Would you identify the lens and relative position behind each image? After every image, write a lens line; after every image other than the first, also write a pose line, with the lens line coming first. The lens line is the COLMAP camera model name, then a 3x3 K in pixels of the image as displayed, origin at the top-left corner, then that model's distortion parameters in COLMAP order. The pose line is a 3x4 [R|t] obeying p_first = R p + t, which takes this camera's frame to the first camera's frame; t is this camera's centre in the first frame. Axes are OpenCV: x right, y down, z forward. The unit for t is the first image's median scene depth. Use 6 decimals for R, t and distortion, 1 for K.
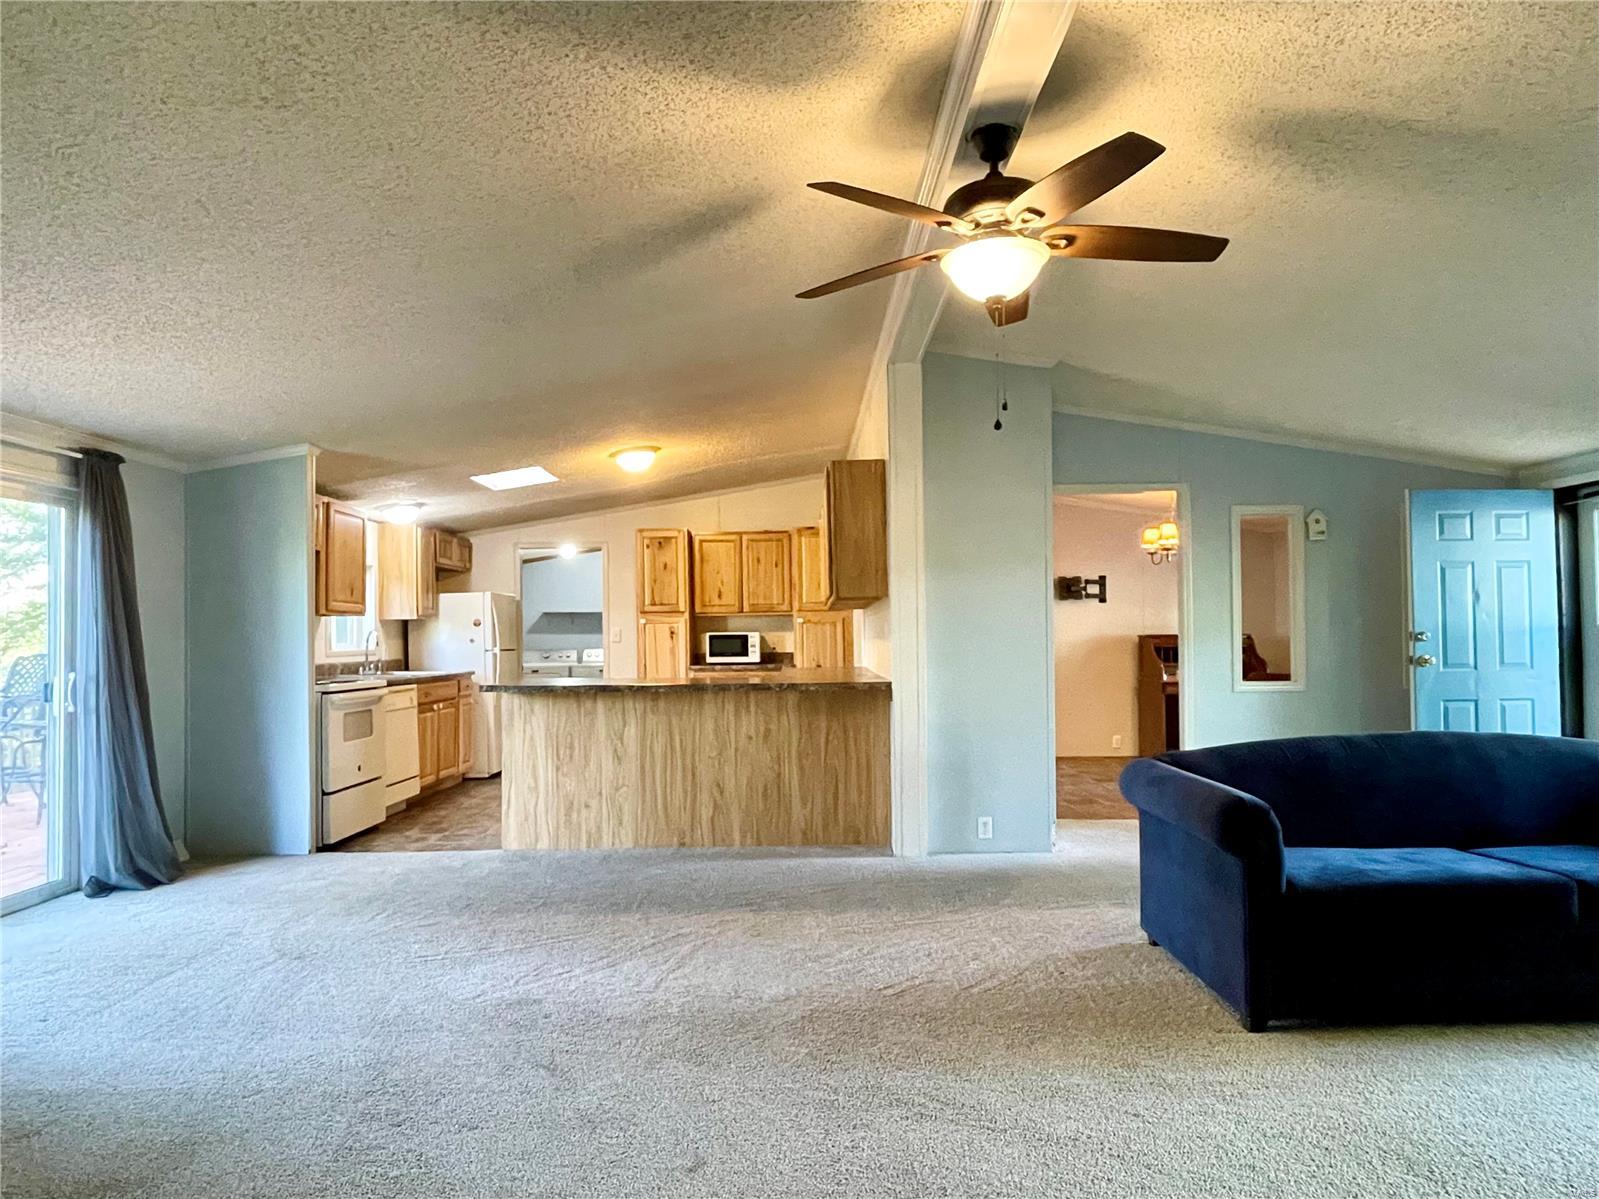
lens RADIAL K [[988.2, 0, 805.9], [0, 988.2, 621.1], [0, 0, 1]] dist [0.020438, -0.002294]
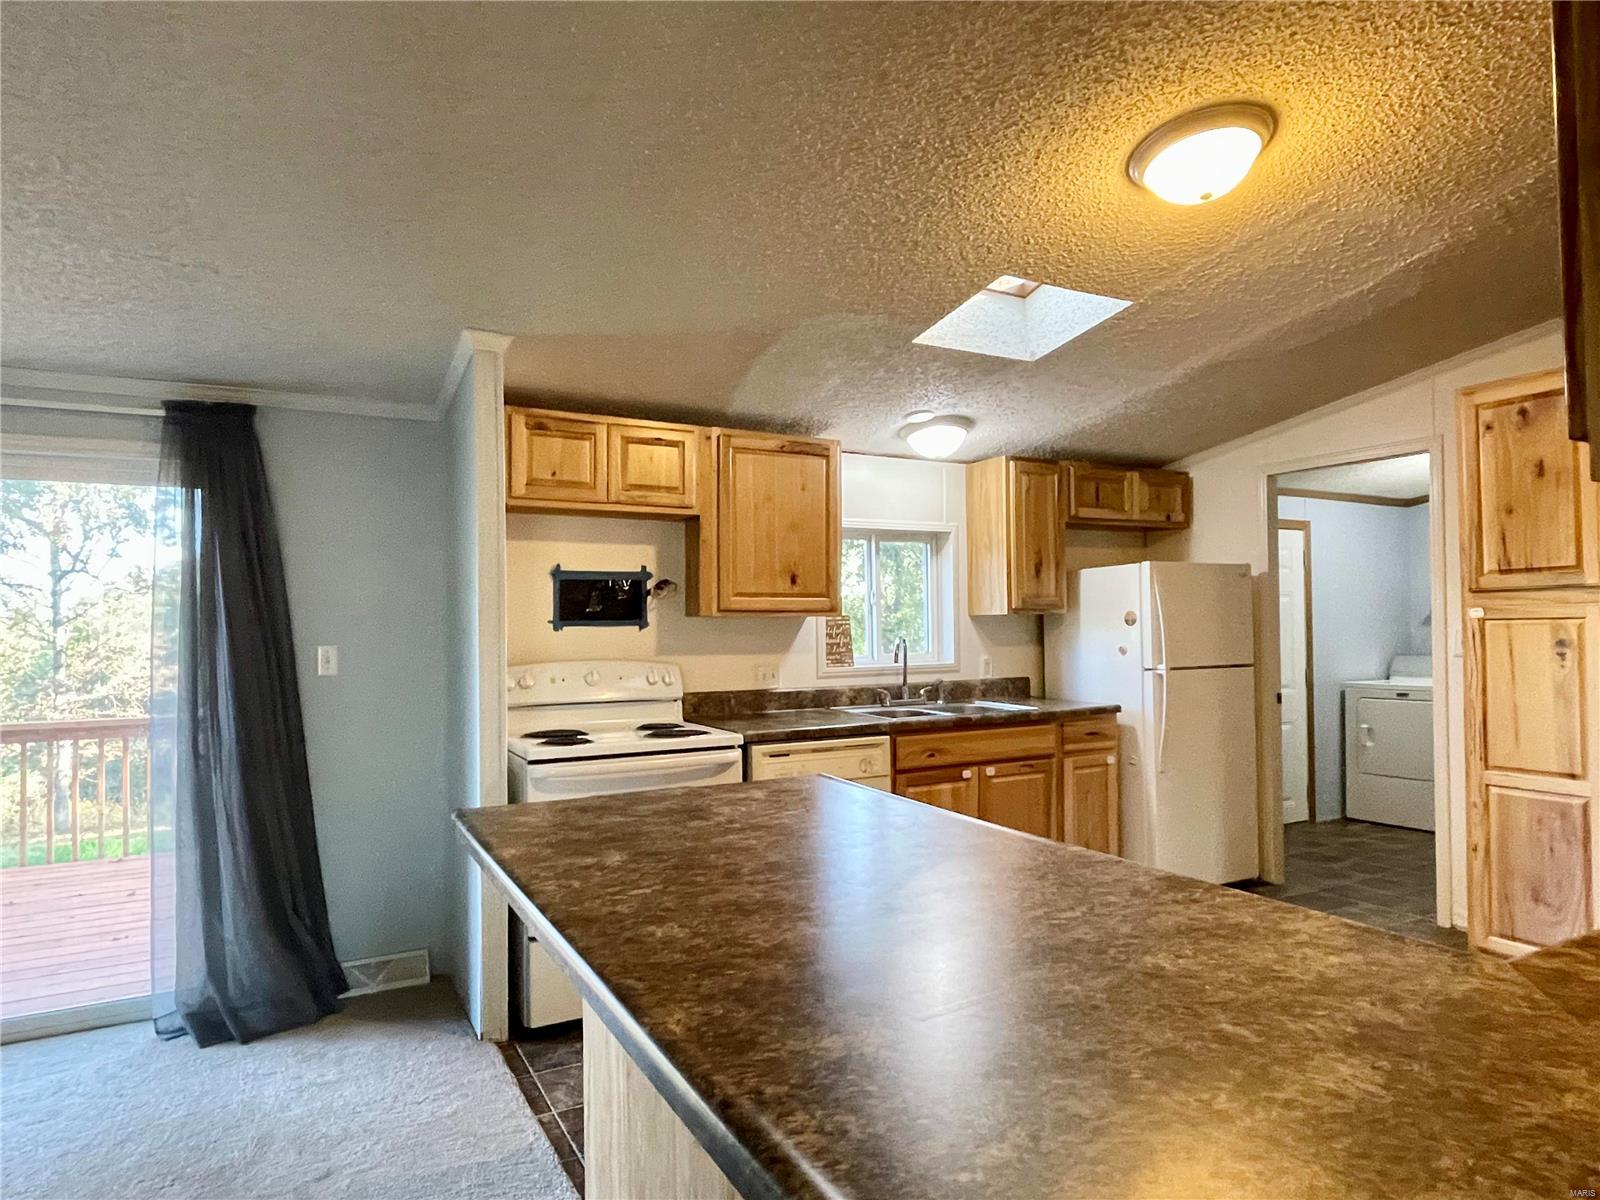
lens RADIAL K [[943.1, 0, 792.1], [0, 943.1, 621.5], [0, 0, 1]] dist [0.002553, -0.000843]
pose [[0.470429, 0.002152, -0.882435, 0.055929], [0.022779, 0.999634, 0.014582, -0.010421], [0.882144, -0.026961, 0.470208, 0.700149]]
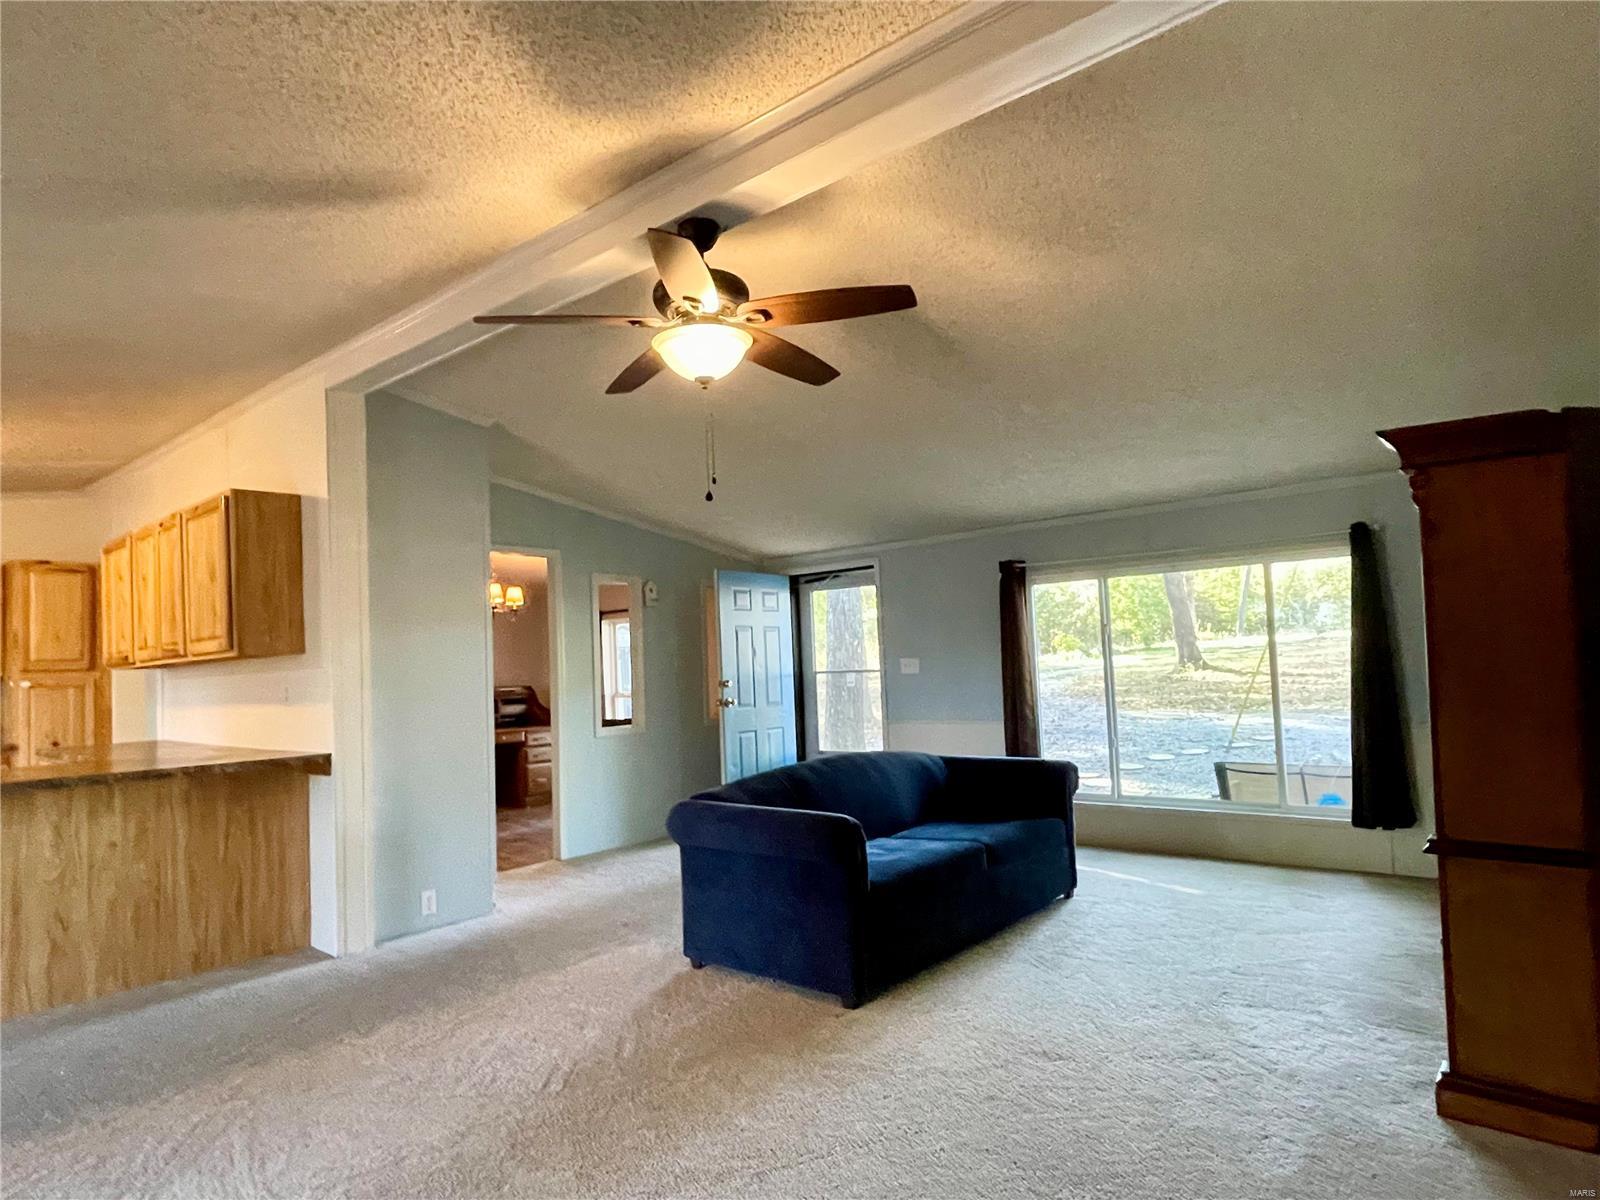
lens RADIAL K [[943.1, 0, 792.1], [0, 943.1, 621.5], [0, 0, 1]] dist [0.002553, -0.000843]
pose [[0.654972, 0.022444, 0.755320, -0.205593], [0.018039, 0.998810, -0.045322, -0.006810], [-0.755438, 0.043310, 0.653787, 0.111631]]
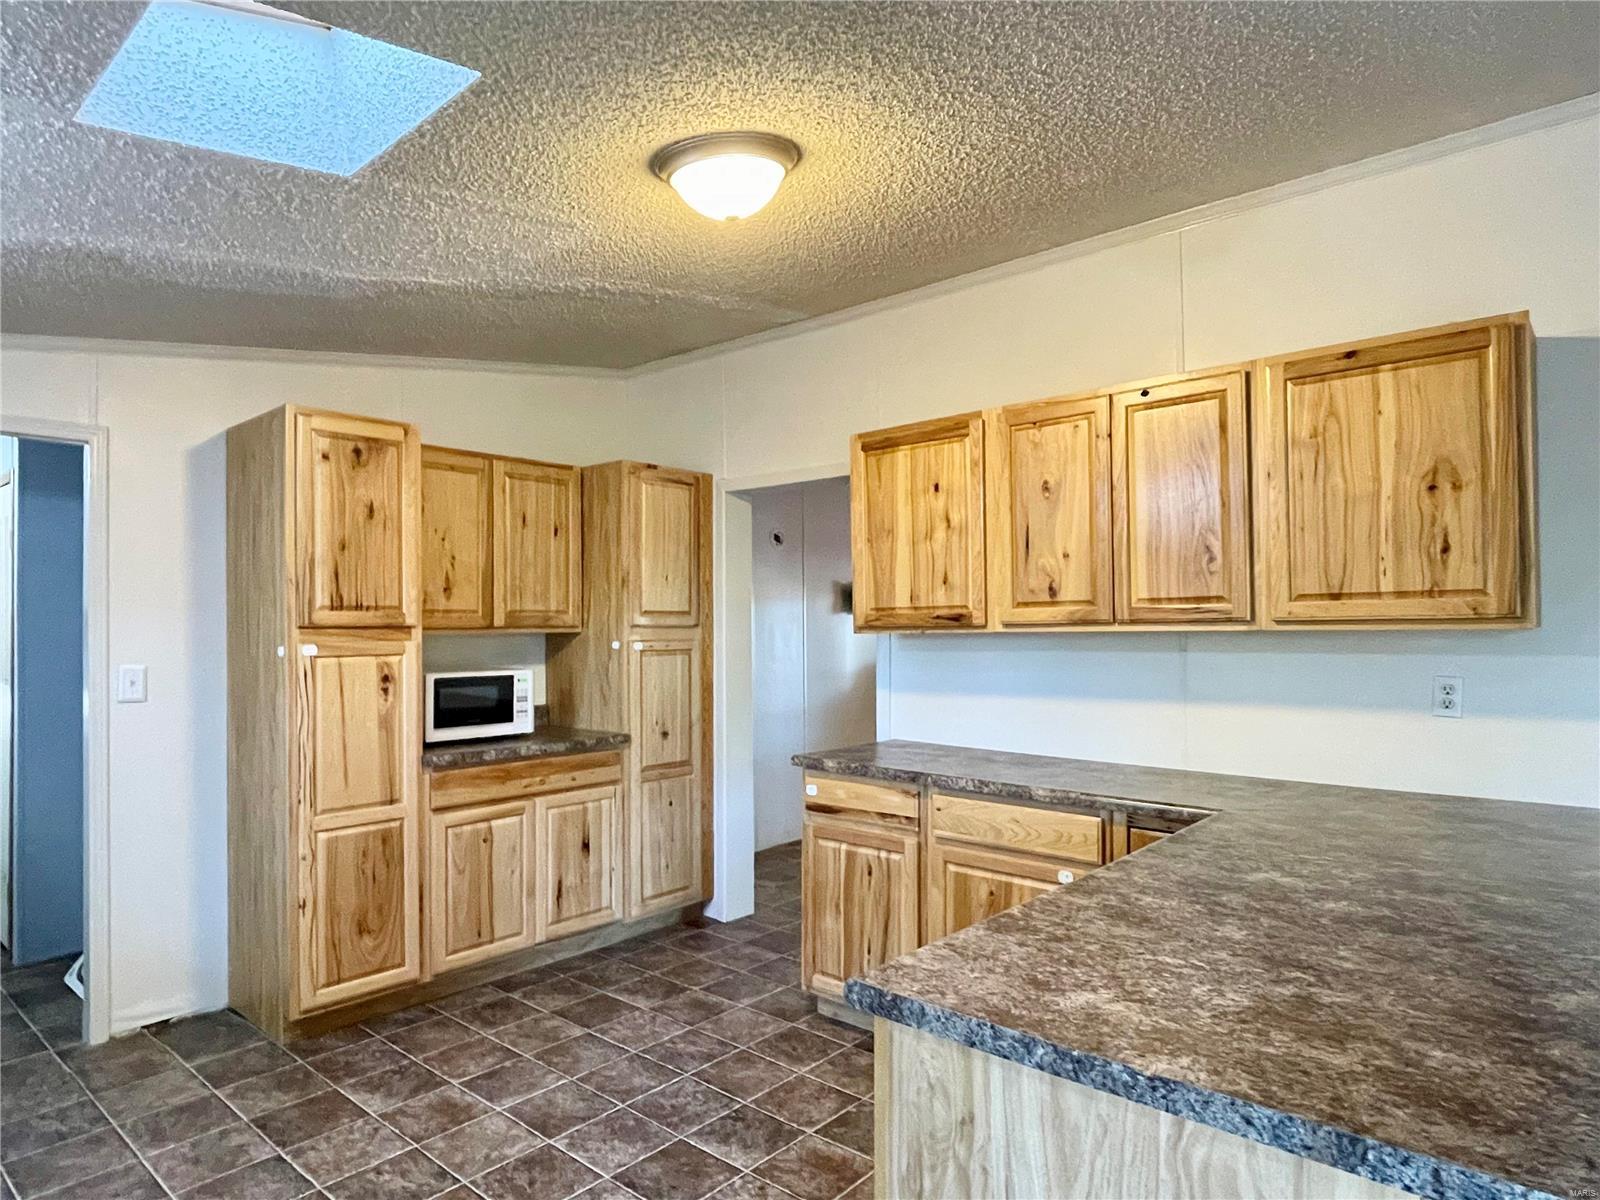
lens RADIAL K [[938.3, 0, 799.5], [0, 938.3, 623.3], [0, 0, 1]] dist [0.018385, -0.037663]
pose [[0.660954, 0.014630, 0.750284, -0.383719], [-0.018406, 0.999825, -0.003282, -0.015411], [-0.750201, -0.011640, 0.661108, 0.762348]]
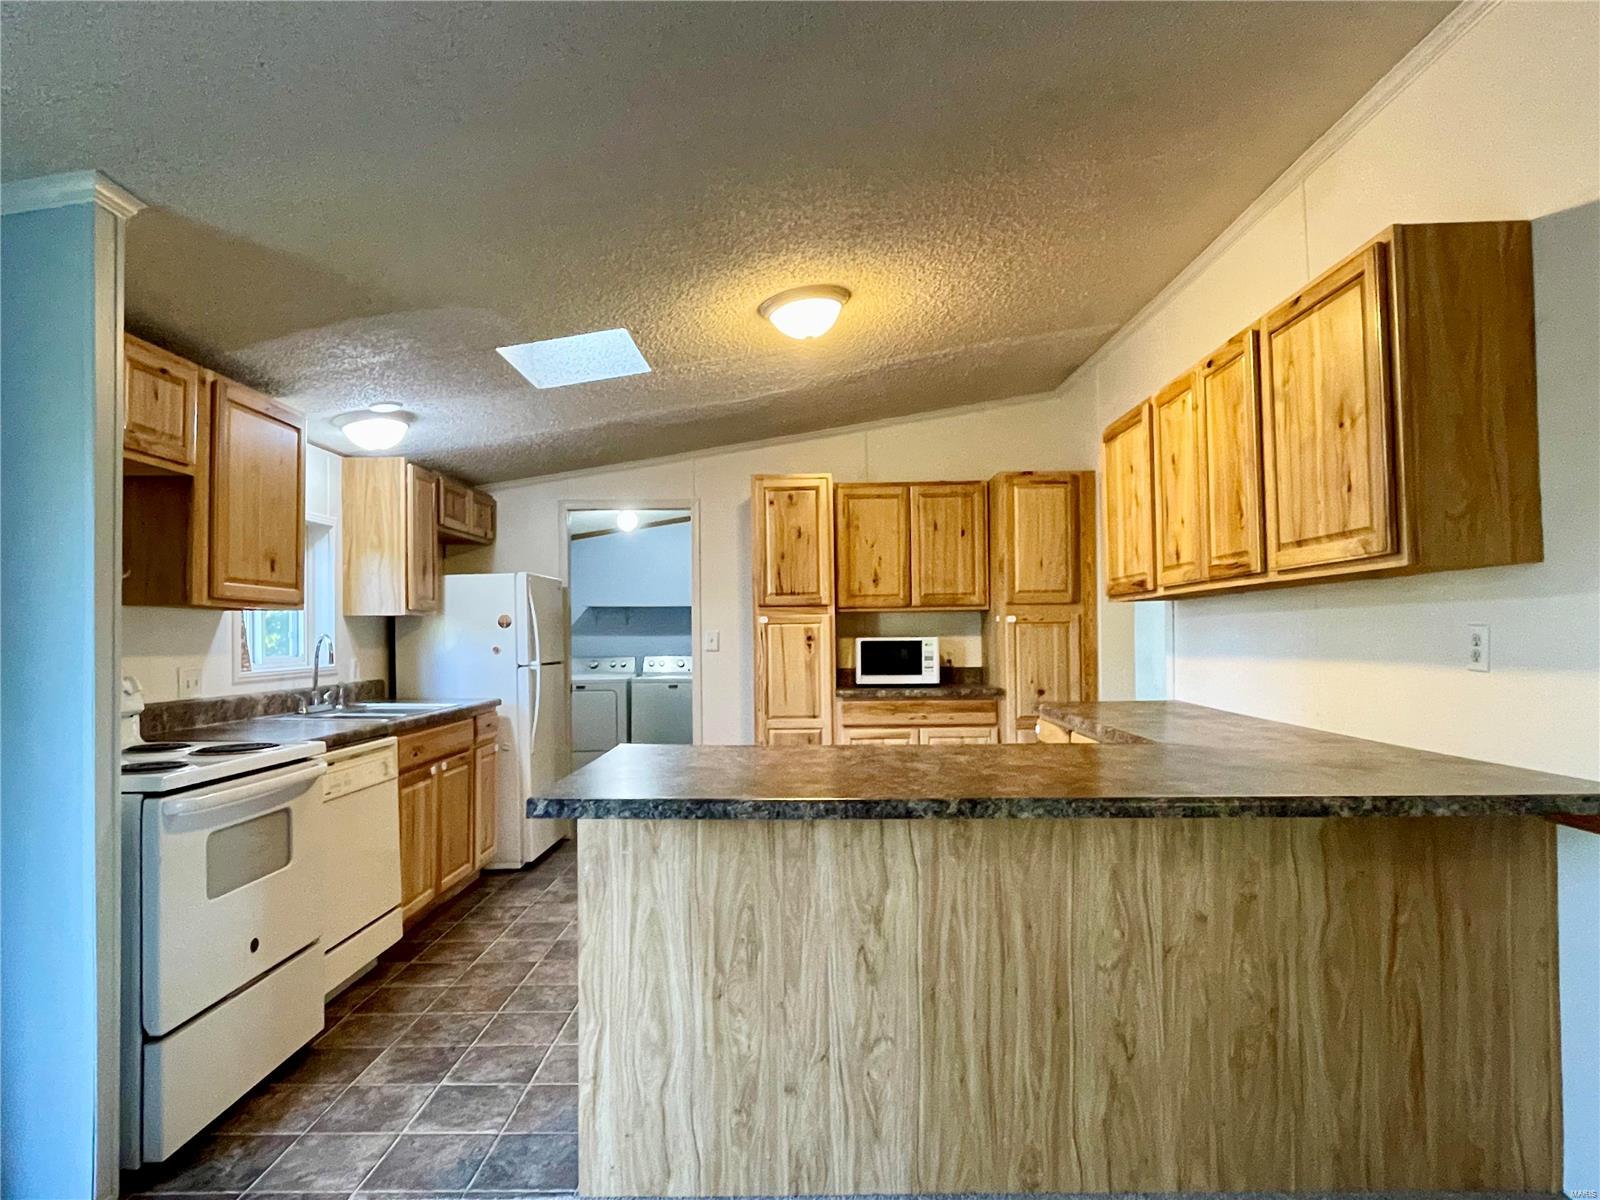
lens RADIAL K [[938.3, 0, 799.5], [0, 938.3, 623.3], [0, 0, 1]] dist [0.018385, -0.037663]
pose [[0.999963, 0.003661, -0.007764, -0.168575], [-0.003610, 0.999972, 0.006543, -0.002016], [0.007788, -0.006514, 0.999948, 0.487746]]
